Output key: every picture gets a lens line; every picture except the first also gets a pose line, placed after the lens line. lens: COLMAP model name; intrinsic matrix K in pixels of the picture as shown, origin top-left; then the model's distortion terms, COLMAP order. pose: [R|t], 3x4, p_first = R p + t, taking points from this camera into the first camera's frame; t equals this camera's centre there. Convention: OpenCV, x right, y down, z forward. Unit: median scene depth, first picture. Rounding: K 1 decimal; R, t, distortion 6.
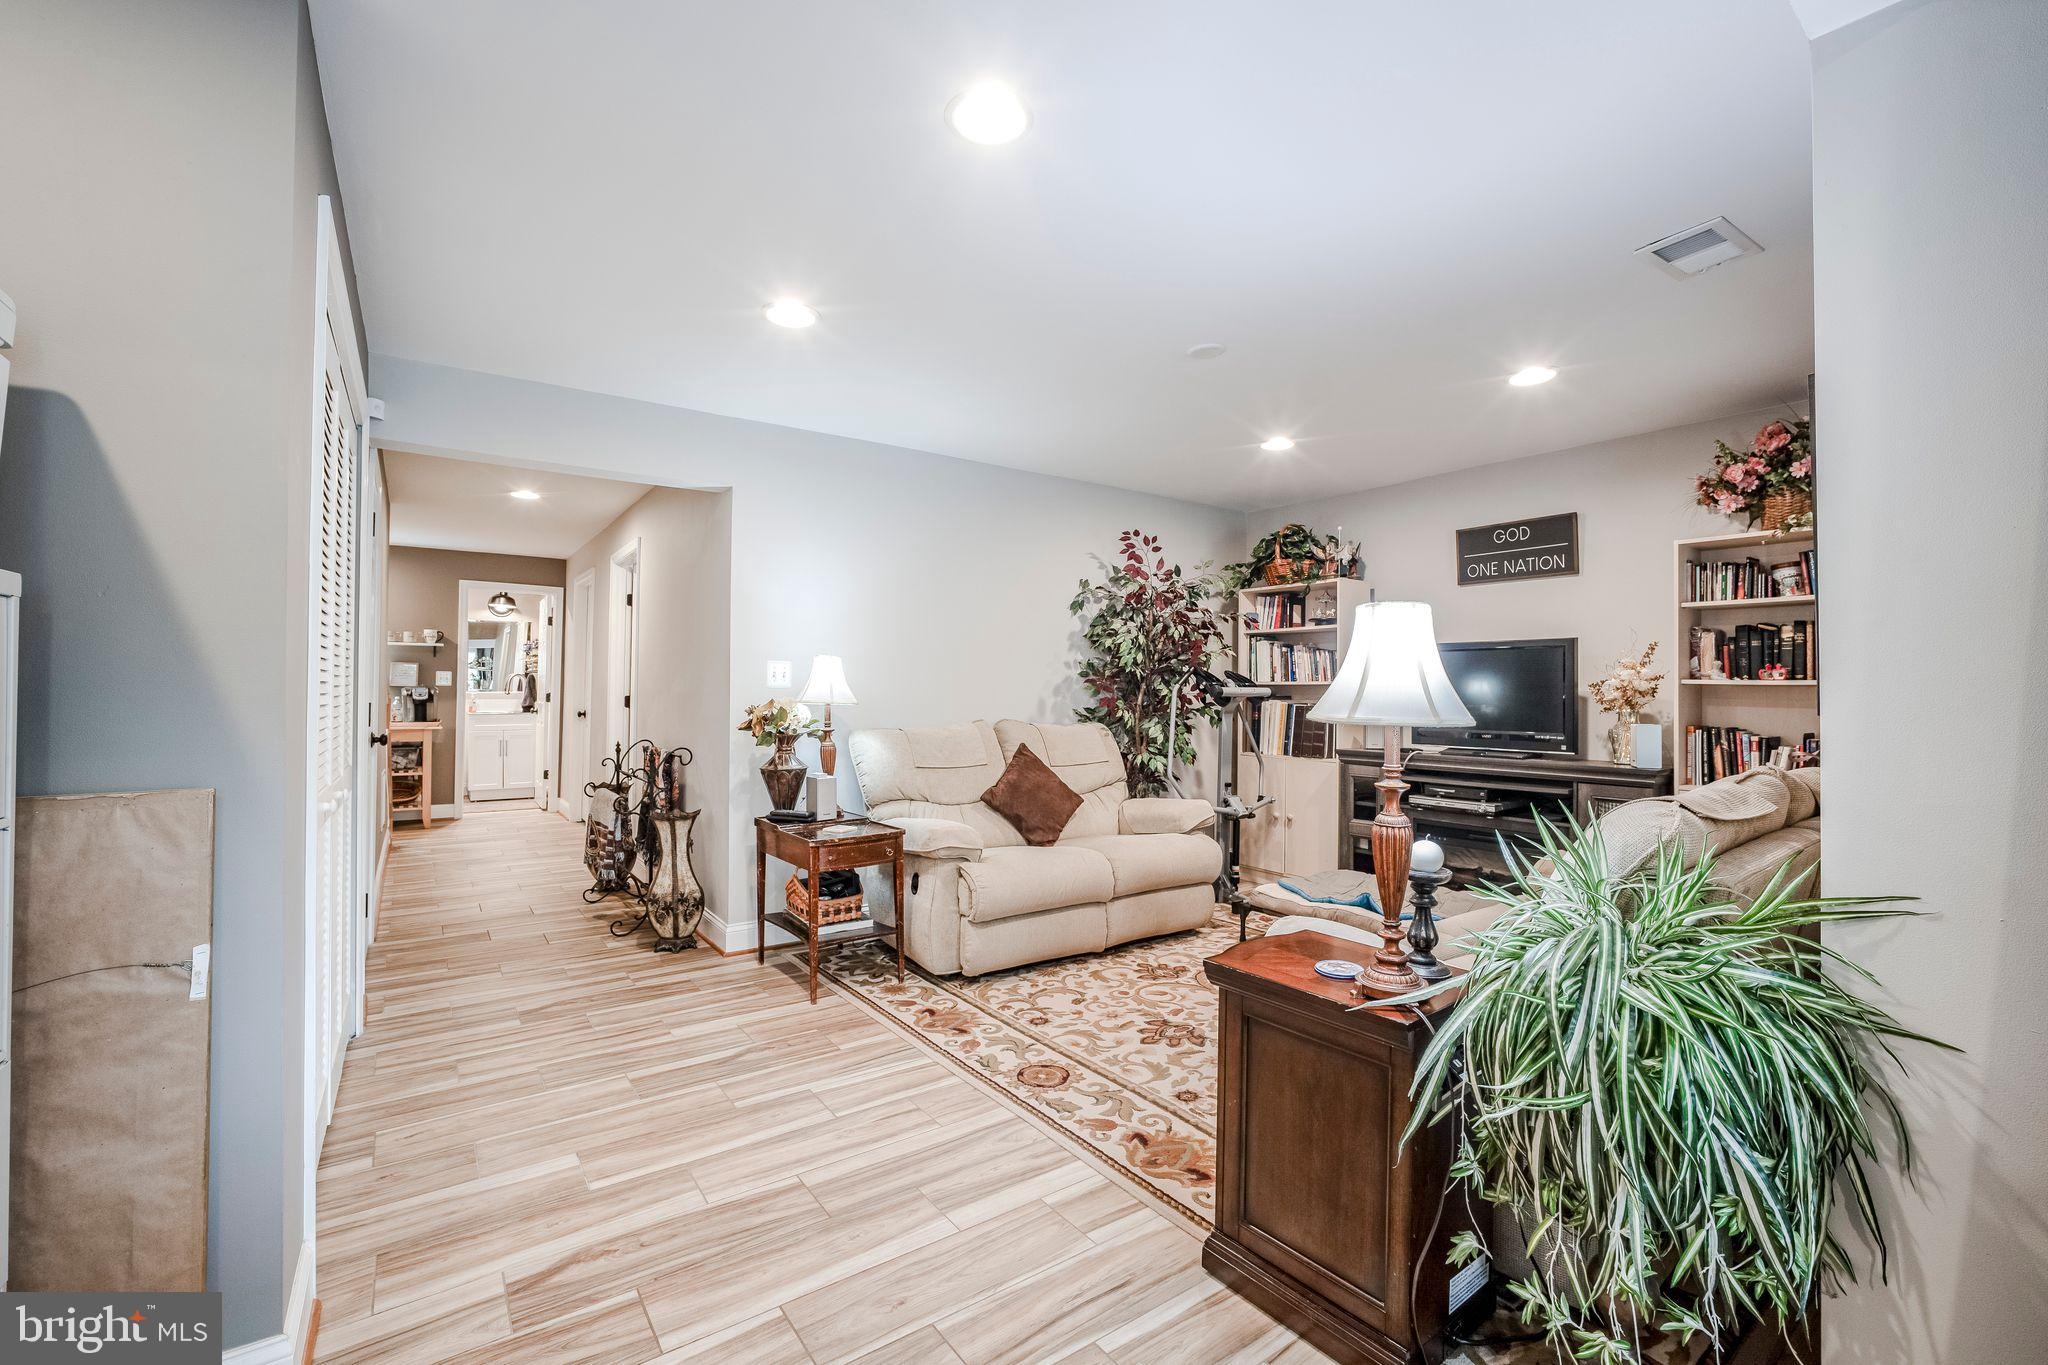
lens RADIAL K [[885.4, 0, 1025.5], [0, 885.4, 686.5], [0, 0, 1]] dist [-0.003900, -0.000178]
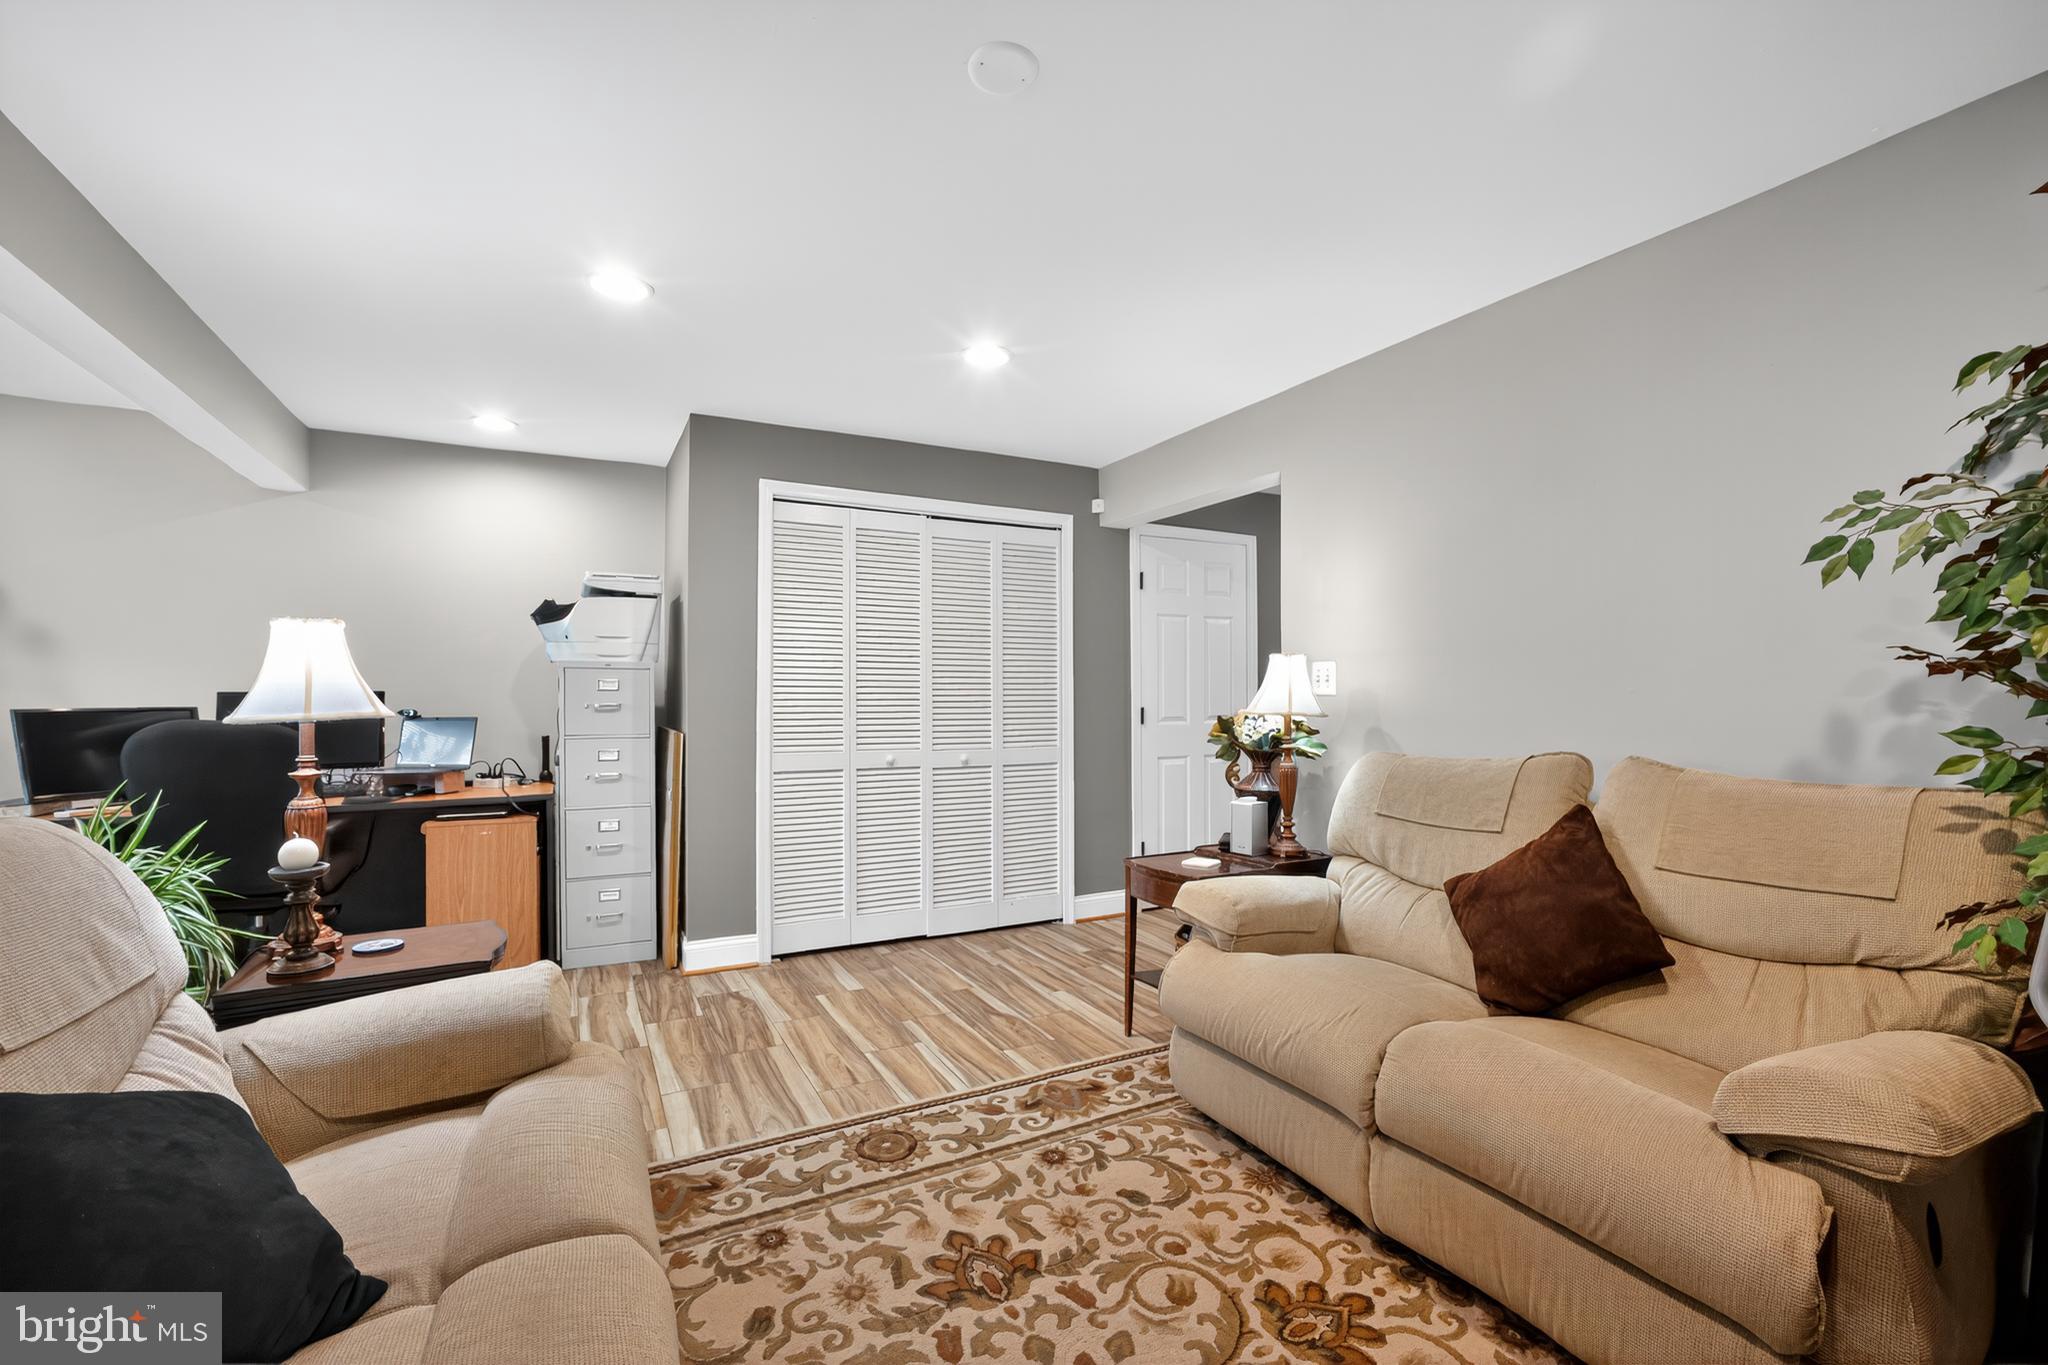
lens RADIAL K [[877.7, 0, 1026.6], [0, 877.7, 688.8], [0, 0, 1]] dist [-0.027431, 0.002026]
pose [[-0.151556, -0.018858, -0.988269, 0.731722], [0.003396, 0.999802, -0.019598, 0.015337], [0.988443, -0.006327, -0.151462, 1.105932]]
